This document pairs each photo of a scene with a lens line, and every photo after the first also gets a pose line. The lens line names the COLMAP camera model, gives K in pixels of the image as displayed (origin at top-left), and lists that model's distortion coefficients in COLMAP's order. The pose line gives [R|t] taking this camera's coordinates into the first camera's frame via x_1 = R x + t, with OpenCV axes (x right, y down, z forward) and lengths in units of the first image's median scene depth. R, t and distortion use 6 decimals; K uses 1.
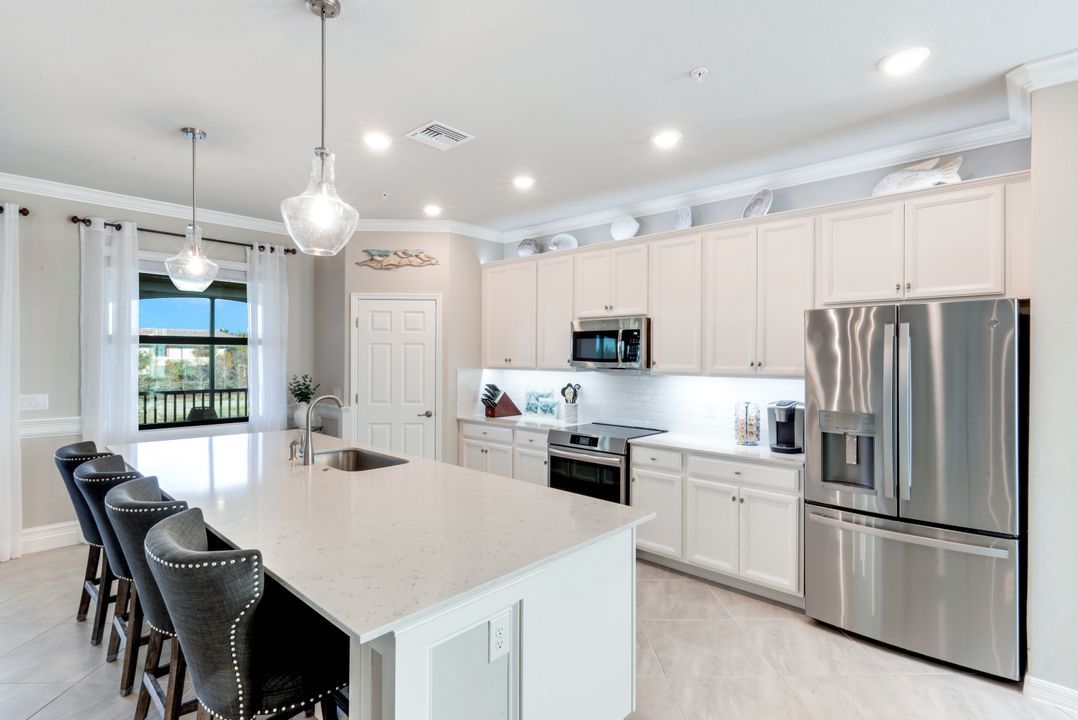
lens RADIAL K [[526.6, 0, 542.1], [0, 526.6, 354.2], [0, 0, 1]] dist [-0.000726, -0.003384]
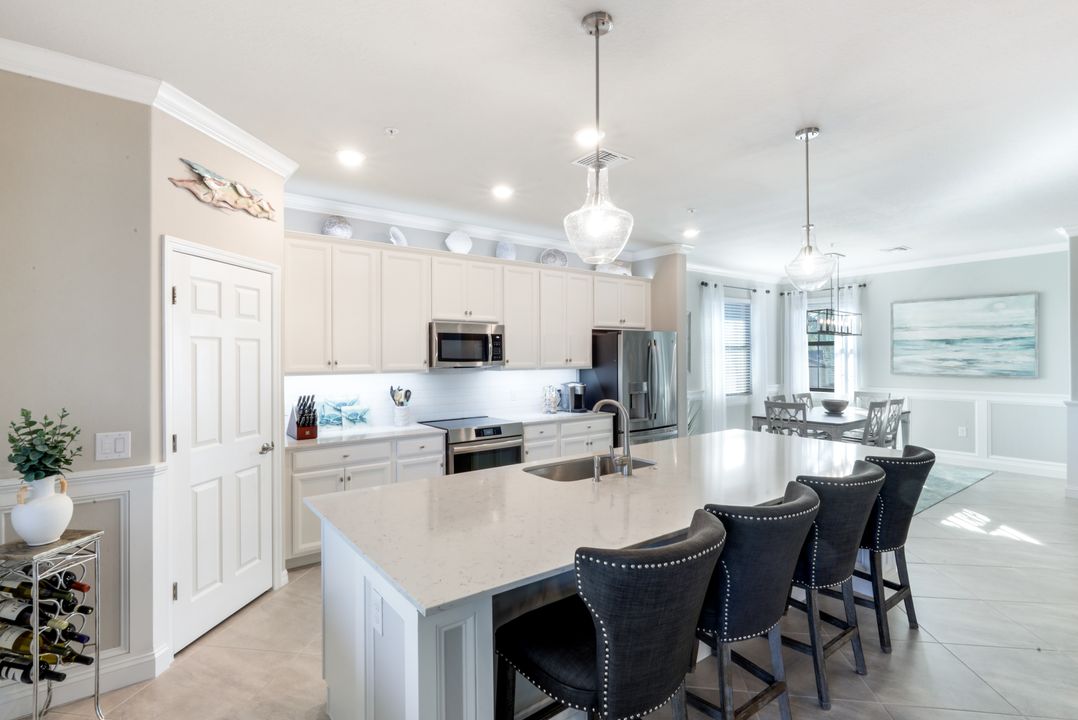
lens RADIAL K [[504.0, 0, 538.6], [0, 504.0, 353.7], [0, 0, 1]] dist [0.002325, -0.000814]
pose [[0.182047, -0.002724, 0.983286, -0.959502], [0.002777, 0.999994, 0.002256, -0.004355], [-0.983286, 0.002319, 0.182054, 0.700373]]
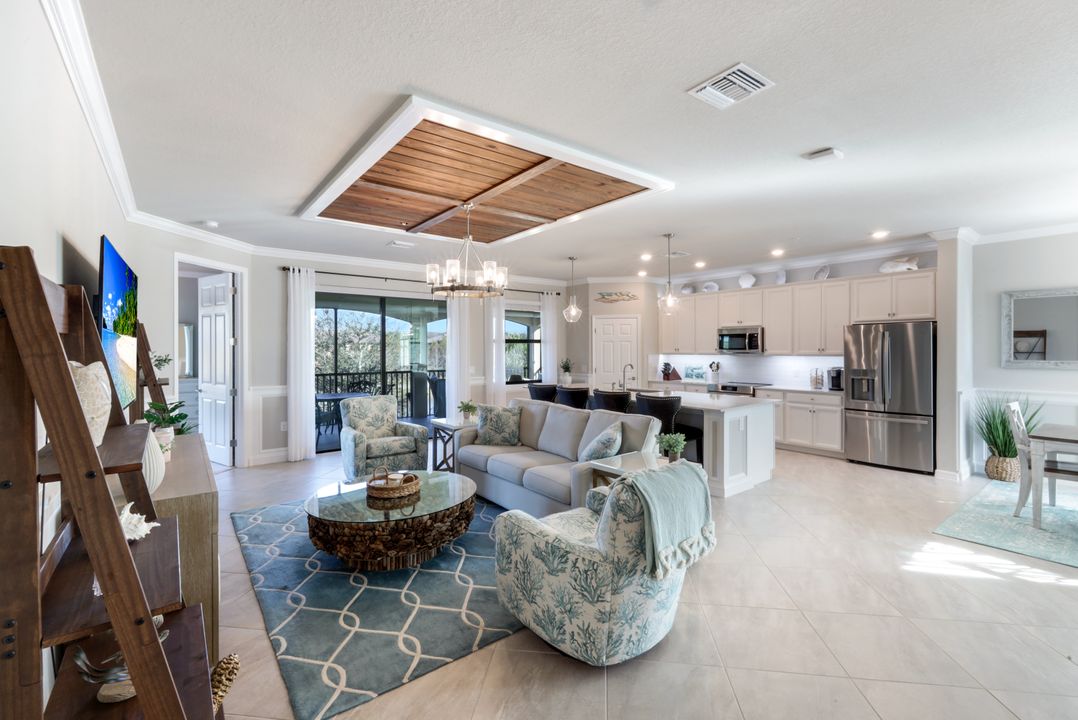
lens RADIAL K [[463.0, 0, 532.0], [0, 463.0, 349.6], [0, 0, 1]] dist [-0.008255, -0.000318]
pose [[0.983095, -0.009443, -0.182854, -0.341782], [0.010677, 0.999926, 0.005766, -0.004110], [0.182786, -0.007620, 0.983123, -0.892255]]
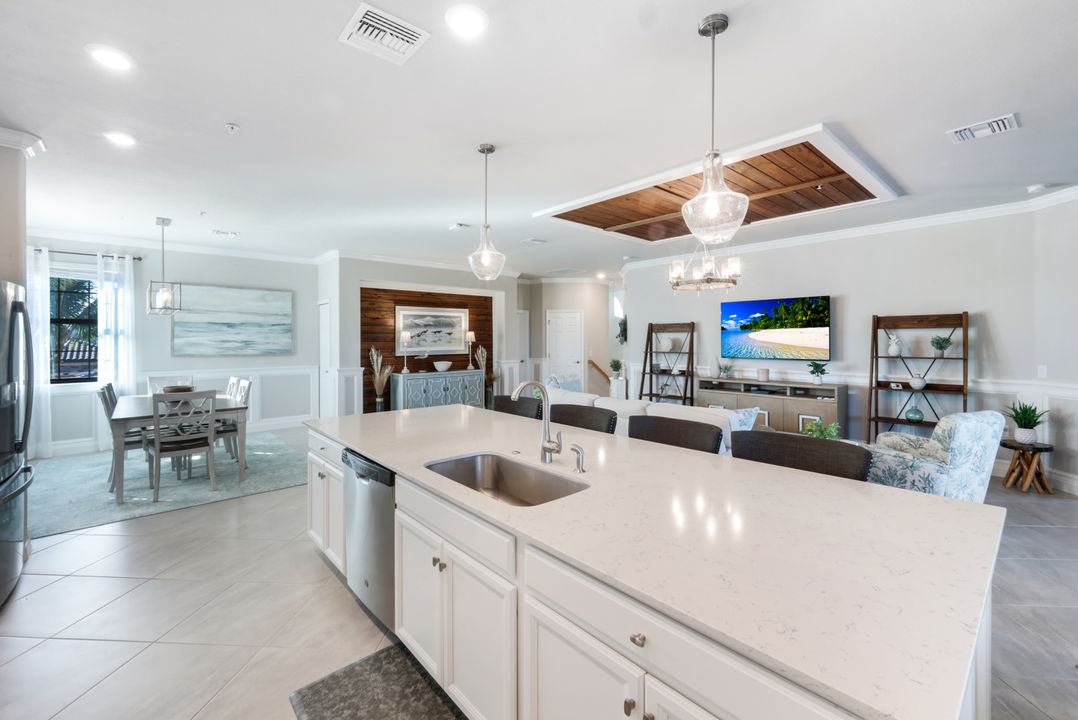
lens RADIAL K [[453.6, 0, 532.1], [0, 453.6, 340.8], [0, 0, 1]] dist [0.000938, 0.000959]
pose [[-0.993619, -0.003007, 0.112748, -0.366656], [-0.003250, 0.999993, -0.001969, 0.020177], [-0.112741, -0.002323, -0.993622, 1.199087]]
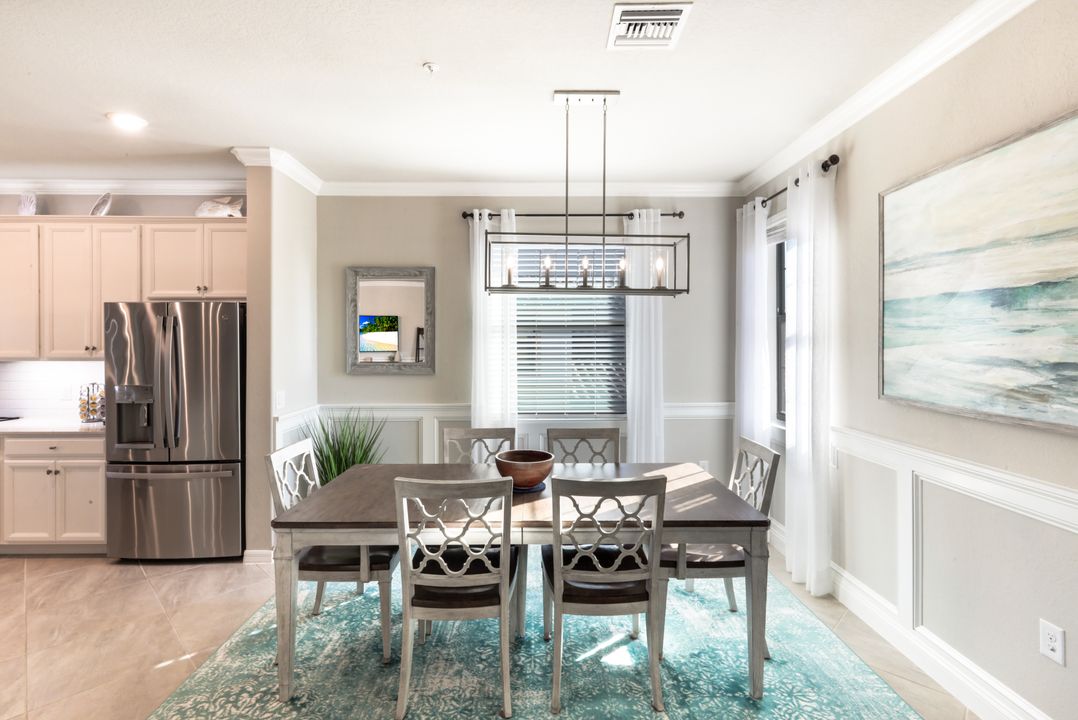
lens RADIAL K [[504.0, 0, 528.4], [0, 504.0, 343.1], [0, 0, 1]] dist [0.002325, -0.000814]
pose [[0.722942, -0.006029, 0.690882, 0.291957], [0.001704, 0.999974, 0.006944, 0.001224], [-0.690906, -0.003843, 0.722934, -0.357631]]
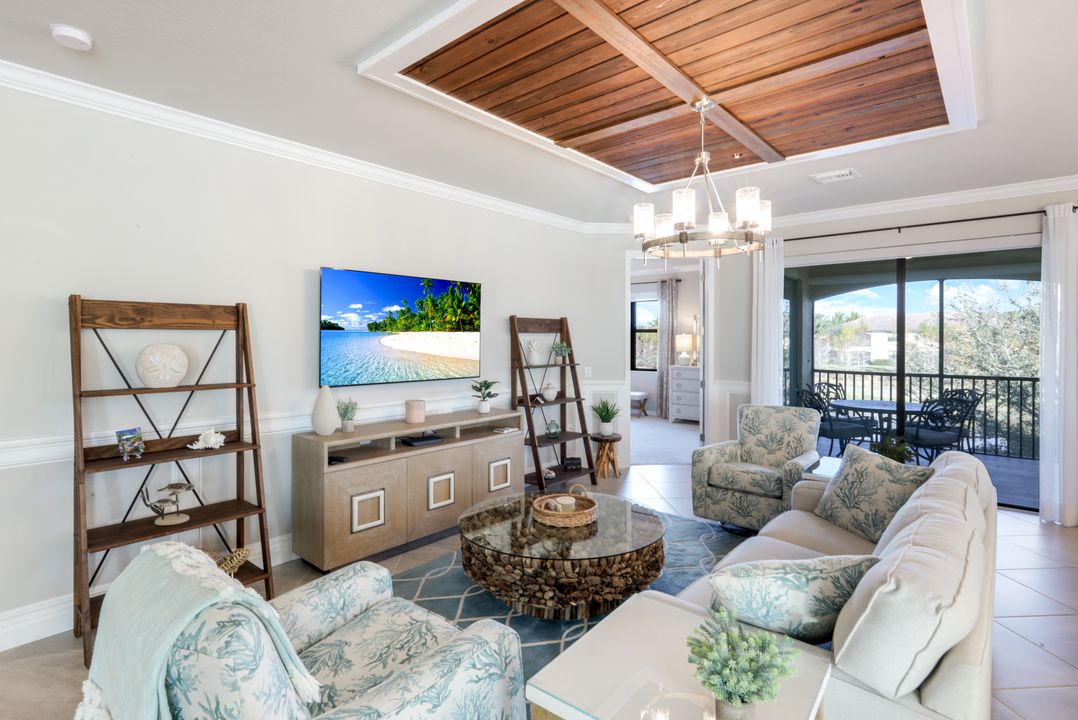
lens RADIAL K [[526.6, 0, 554.2], [0, 526.6, 339.7], [0, 0, 1]] dist [-0.000726, -0.003384]
pose [[0.035271, -0.003895, -0.999370, 0.022121], [0.003697, 0.999986, -0.003767, -0.000568], [0.999371, -0.003562, 0.035285, -0.154443]]
